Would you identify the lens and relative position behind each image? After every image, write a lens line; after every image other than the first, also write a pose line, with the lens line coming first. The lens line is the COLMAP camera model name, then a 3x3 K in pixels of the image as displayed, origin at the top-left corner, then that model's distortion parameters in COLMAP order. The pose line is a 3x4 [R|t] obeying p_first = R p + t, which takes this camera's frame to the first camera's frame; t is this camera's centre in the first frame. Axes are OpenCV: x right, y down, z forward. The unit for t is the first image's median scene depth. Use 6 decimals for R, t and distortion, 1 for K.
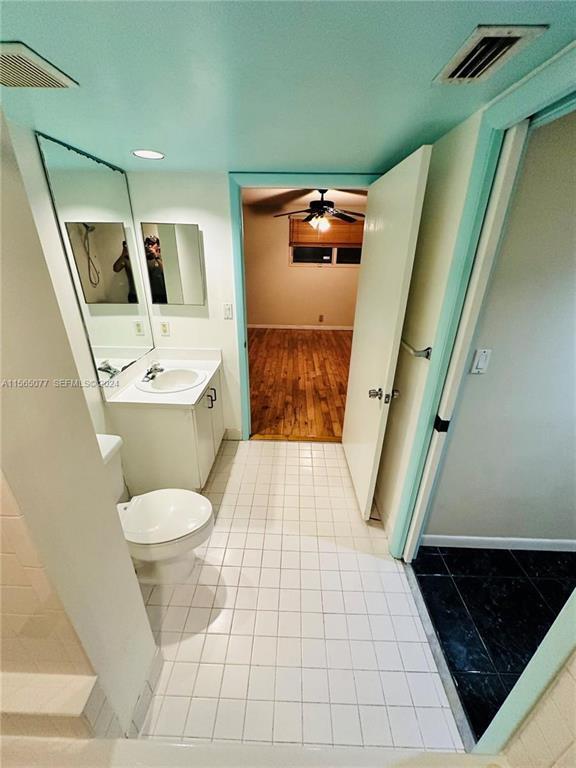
lens RADIAL K [[306.2, 0, 287.6], [0, 306.2, 383.8], [0, 0, 1]] dist [-0.005579, 0.001187]
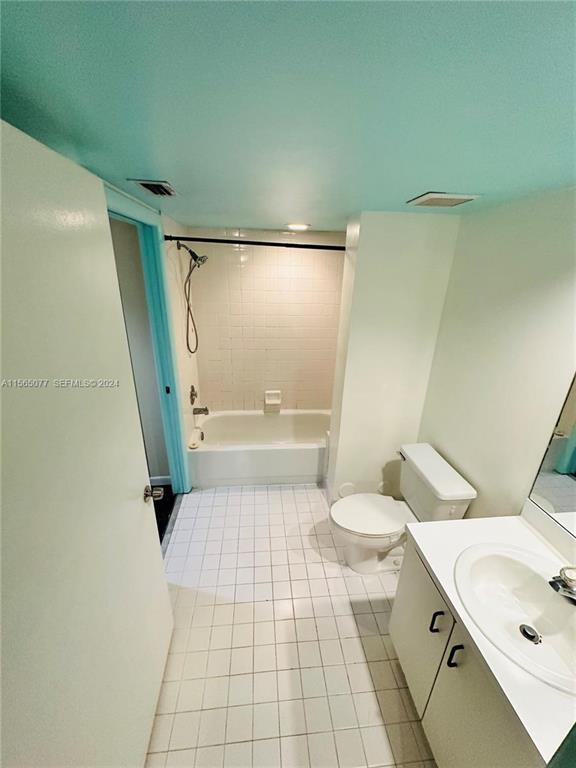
lens RADIAL K [[306.2, 0, 287.6], [0, 306.2, 383.8], [0, 0, 1]] dist [-0.005579, 0.001187]
pose [[-0.991742, 0.007172, -0.128046, 0.024241], [-0.085769, 0.705204, 0.703797, -0.281843], [0.095346, 0.708968, -0.698766, 0.545533]]
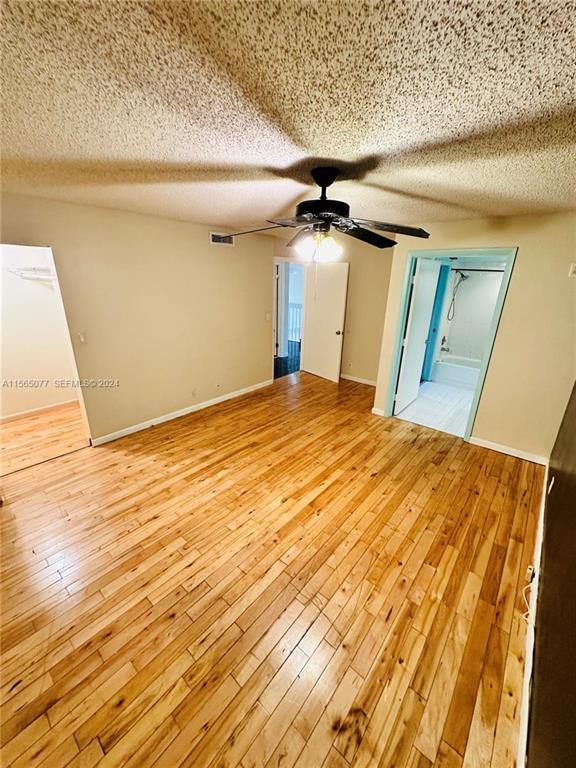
lens RADIAL K [[306.2, 0, 287.6], [0, 306.2, 383.8], [0, 0, 1]] dist [-0.005579, 0.001187]
pose [[-0.775517, -0.244694, 0.581977, -0.159637], [0.222764, 0.756481, 0.614909, -0.636779], [-0.590719, 0.606516, -0.532155, 1.340377]]
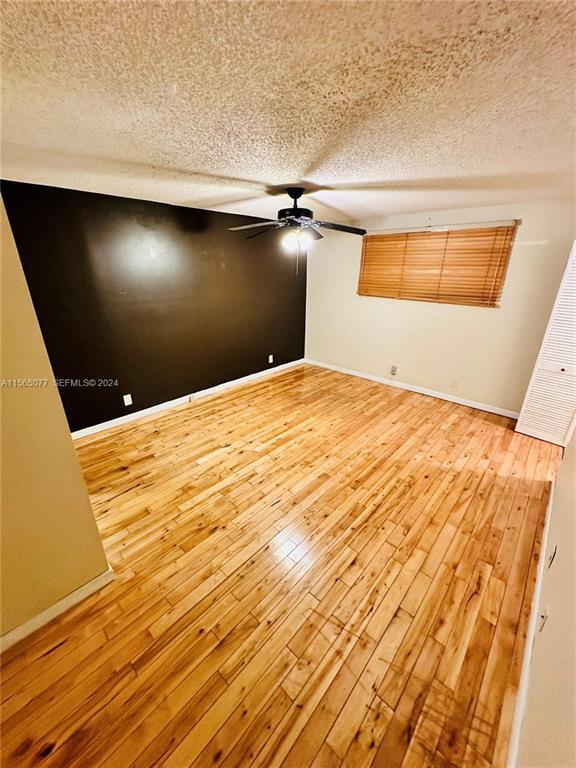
lens RADIAL K [[306.2, 0, 287.6], [0, 306.2, 383.8], [0, 0, 1]] dist [-0.005579, 0.001187]
pose [[0.752988, 0.223501, -0.618916, 0.567350], [-0.260572, 0.964942, 0.031440, -0.221741], [0.604245, 0.137598, 0.784828, 0.477859]]
